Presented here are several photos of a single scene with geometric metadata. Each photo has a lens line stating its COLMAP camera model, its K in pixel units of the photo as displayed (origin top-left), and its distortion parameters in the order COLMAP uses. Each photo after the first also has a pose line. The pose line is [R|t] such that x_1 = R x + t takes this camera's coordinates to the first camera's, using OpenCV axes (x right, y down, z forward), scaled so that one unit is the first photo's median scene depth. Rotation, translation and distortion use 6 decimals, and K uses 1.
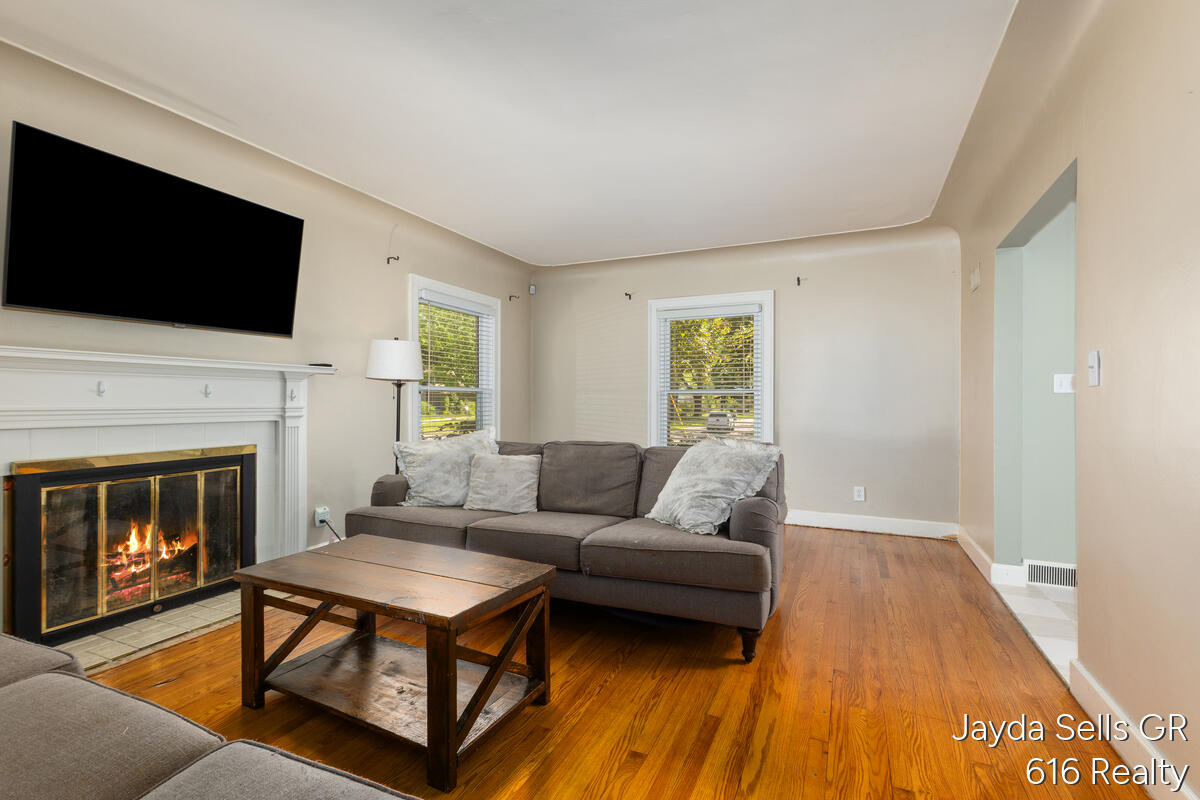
lens RADIAL K [[536.4, 0, 600.0], [0, 536.4, 400.0], [0, 0, 1]] dist [0.001835, 0.000086]
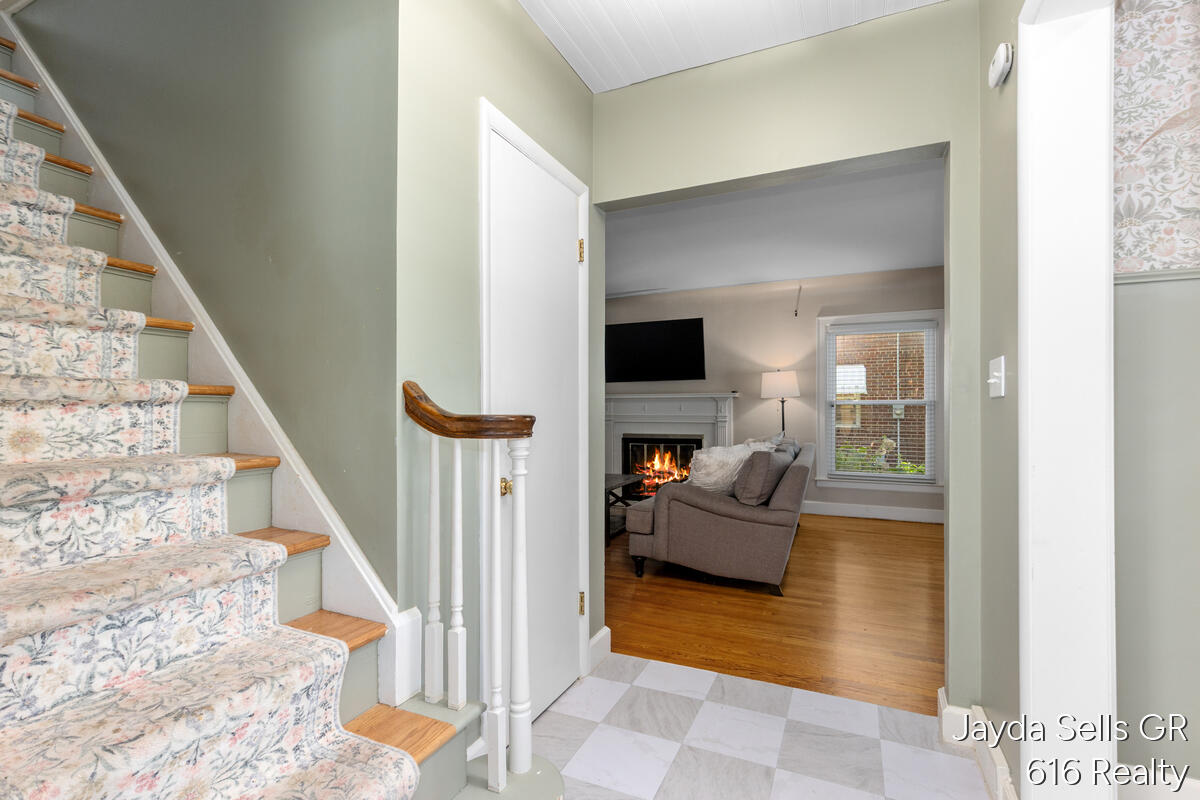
lens RADIAL K [[536.4, 0, 600.0], [0, 536.4, 400.0], [0, 0, 1]] dist [0.001835, 0.000086]
pose [[-0.011073, -0.024861, -0.999630, 1.319492], [-0.000600, 0.999691, -0.024856, 0.005022], [0.999939, 0.000324, -0.011084, 0.633948]]
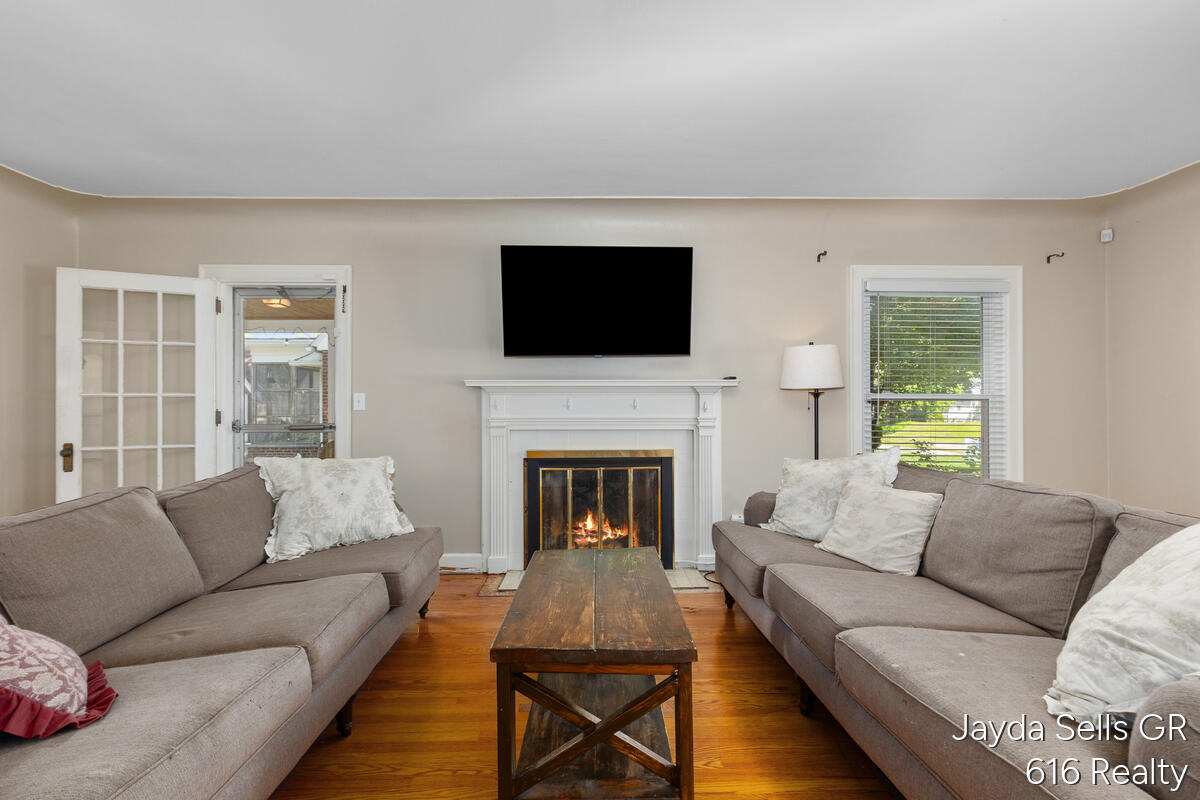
lens RADIAL K [[536.4, 0, 600.0], [0, 536.4, 400.0], [0, 0, 1]] dist [0.001835, 0.000086]
pose [[0.435568, -0.013295, -0.900057, 0.335949], [0.003830, 0.999909, -0.012916, -0.010428], [0.900147, 0.002179, 0.435580, 0.342951]]
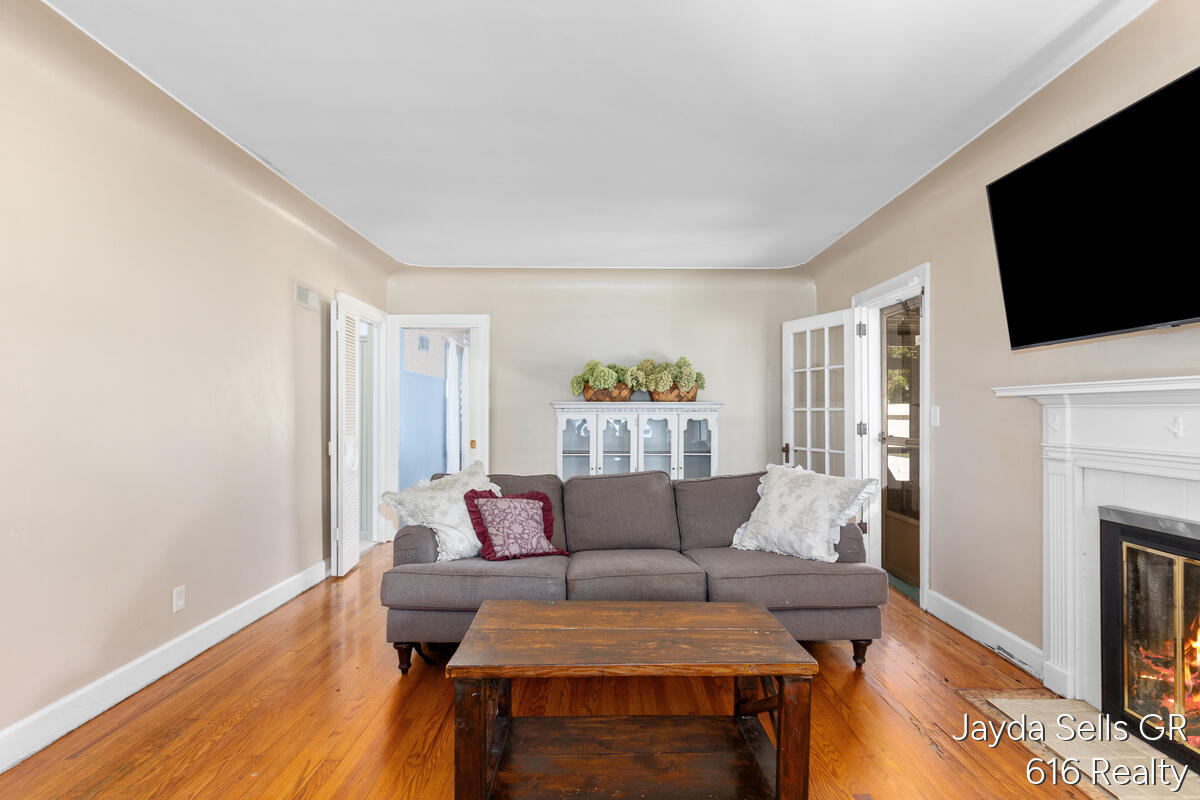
lens RADIAL K [[557.0, 0, 601.4], [0, 557.0, 407.7], [0, 0, 1]] dist [-0.000276, -0.000014]
pose [[-0.904799, -0.001895, -0.425834, 0.075986], [0.001206, 0.999975, -0.007014, -0.033504], [0.425836, -0.006860, -0.904774, 1.058668]]
